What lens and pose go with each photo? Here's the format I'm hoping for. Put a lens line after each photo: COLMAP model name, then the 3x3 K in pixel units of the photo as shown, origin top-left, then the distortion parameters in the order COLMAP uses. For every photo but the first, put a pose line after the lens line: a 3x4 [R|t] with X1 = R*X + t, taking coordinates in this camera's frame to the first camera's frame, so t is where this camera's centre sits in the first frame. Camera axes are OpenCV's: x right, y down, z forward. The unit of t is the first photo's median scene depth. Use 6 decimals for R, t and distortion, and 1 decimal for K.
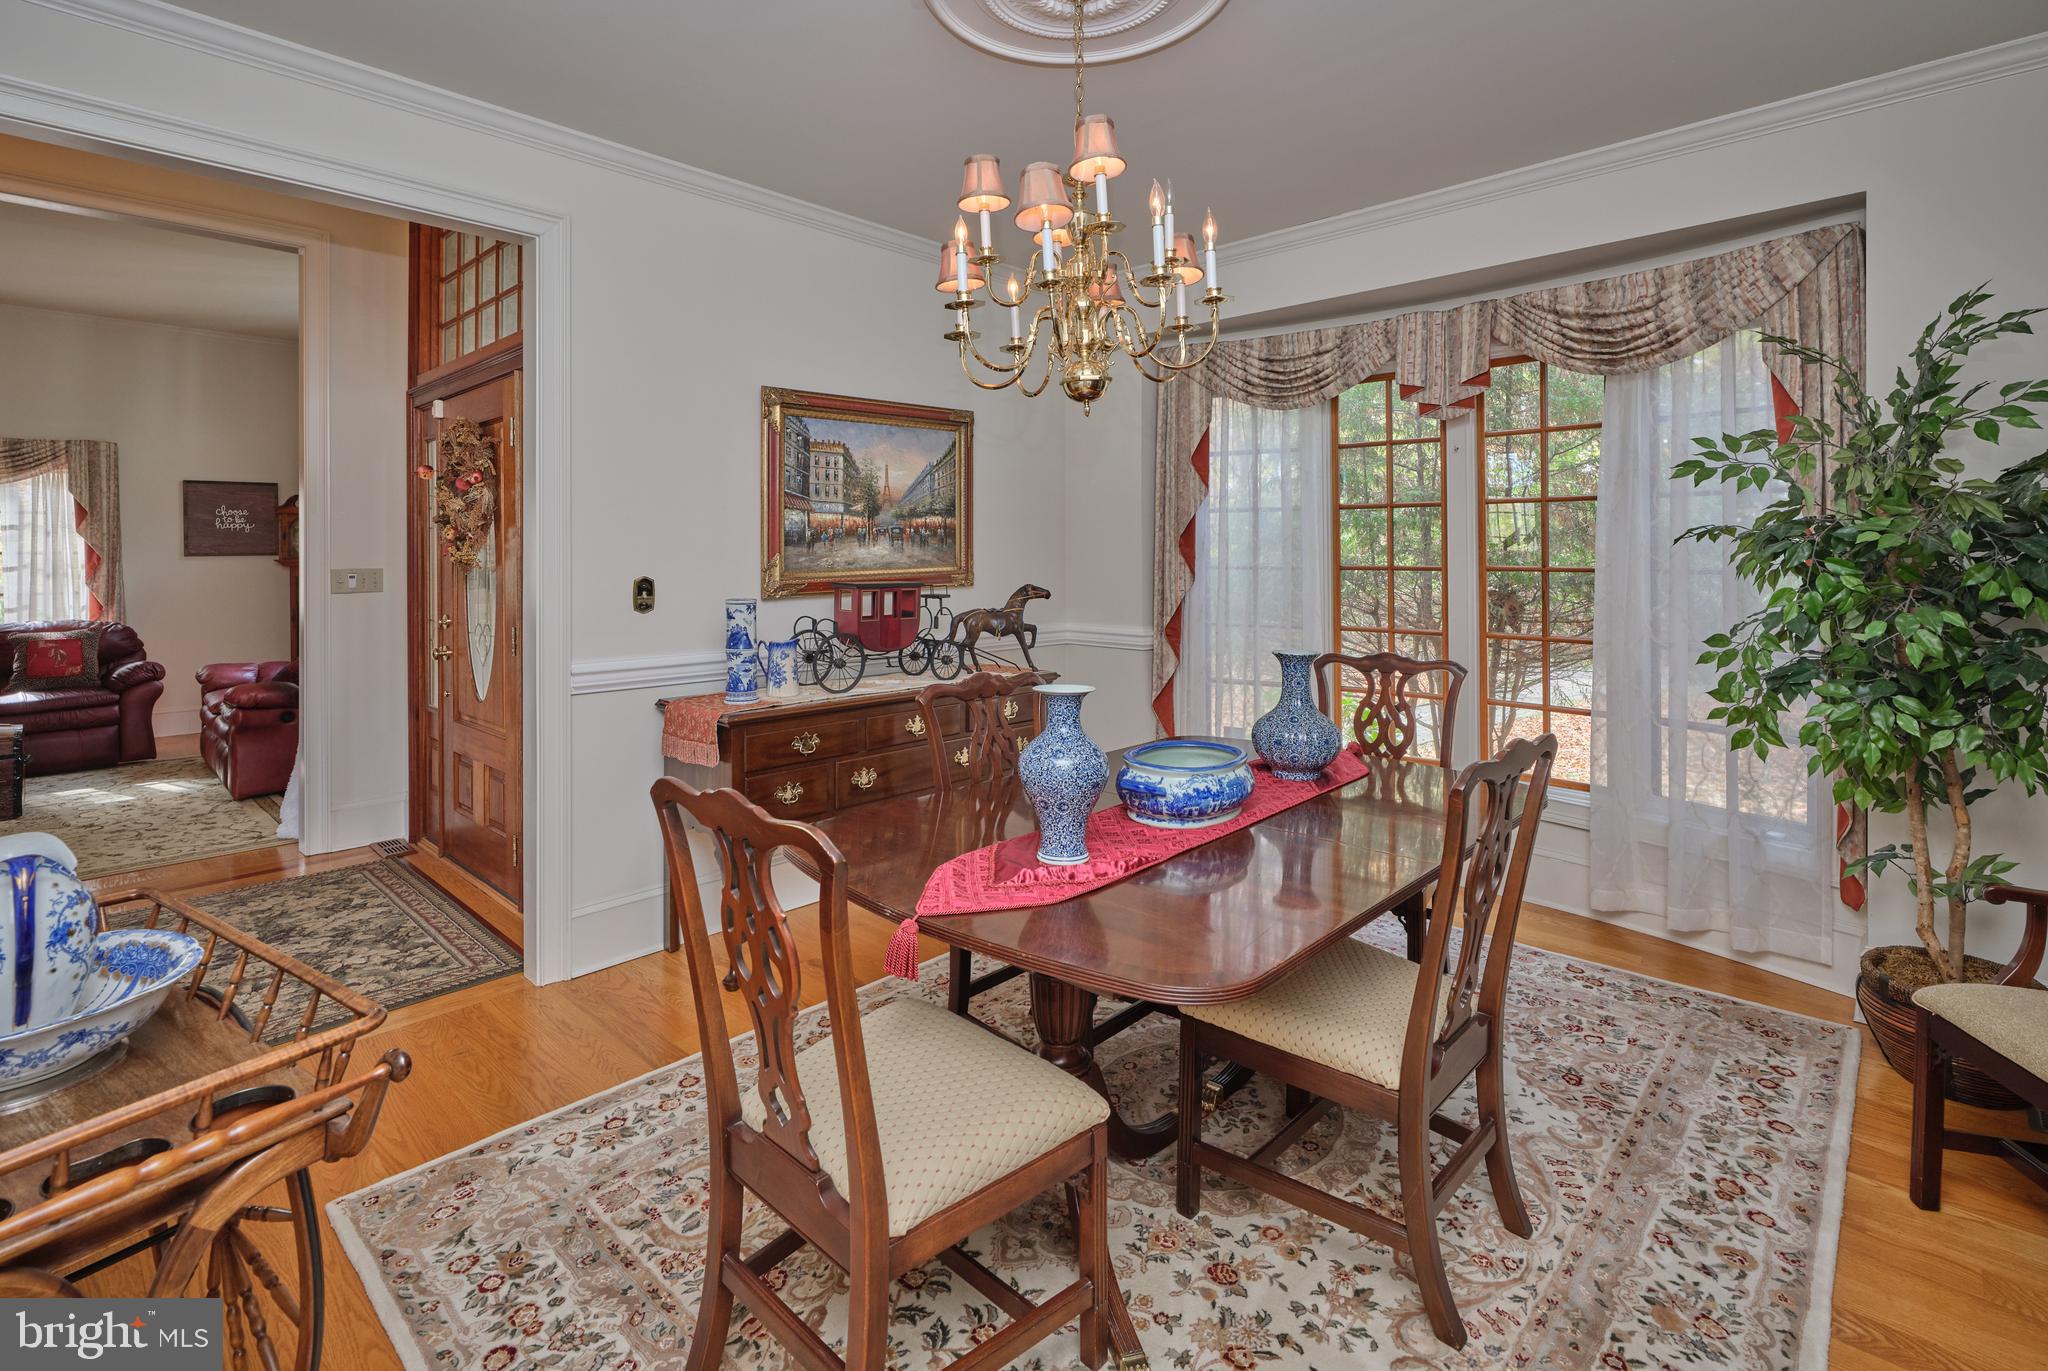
lens RADIAL K [[960.6, 0, 1008.9], [0, 960.6, 553.8], [0, 0, 1]] dist [-0.011809, 0.000175]
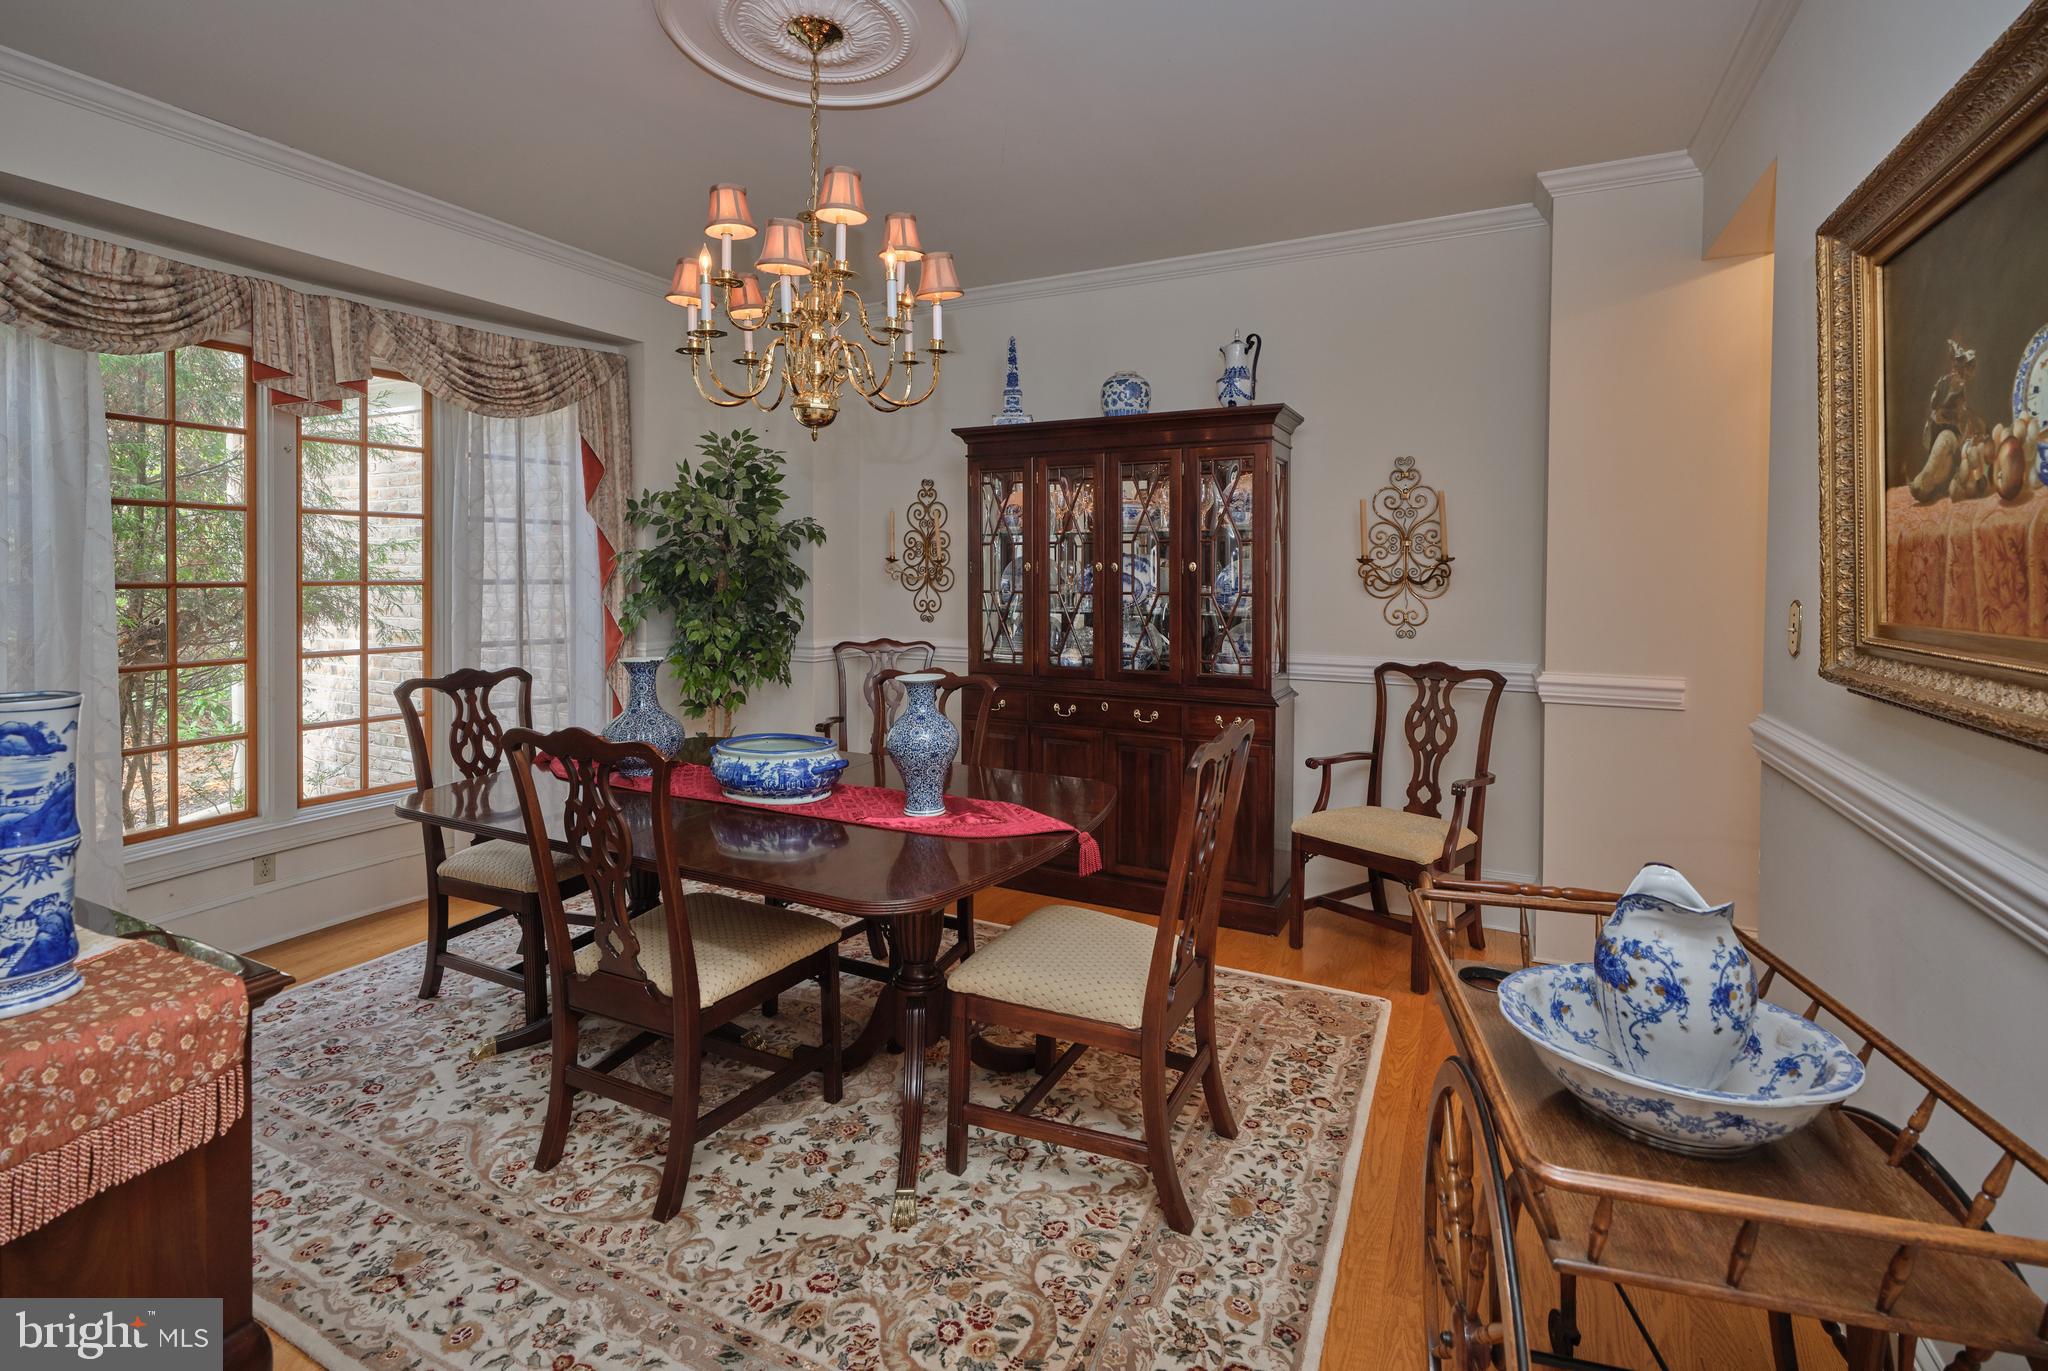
lens RADIAL K [[960.6, 0, 1008.4], [0, 960.6, 591.4], [0, 0, 1]] dist [-0.011809, 0.000175]
pose [[-0.297689, -0.020148, 0.954450, -0.710327], [-0.003814, 0.999794, 0.019916, 0.002956], [-0.954655, 0.002289, -0.297705, 0.774197]]
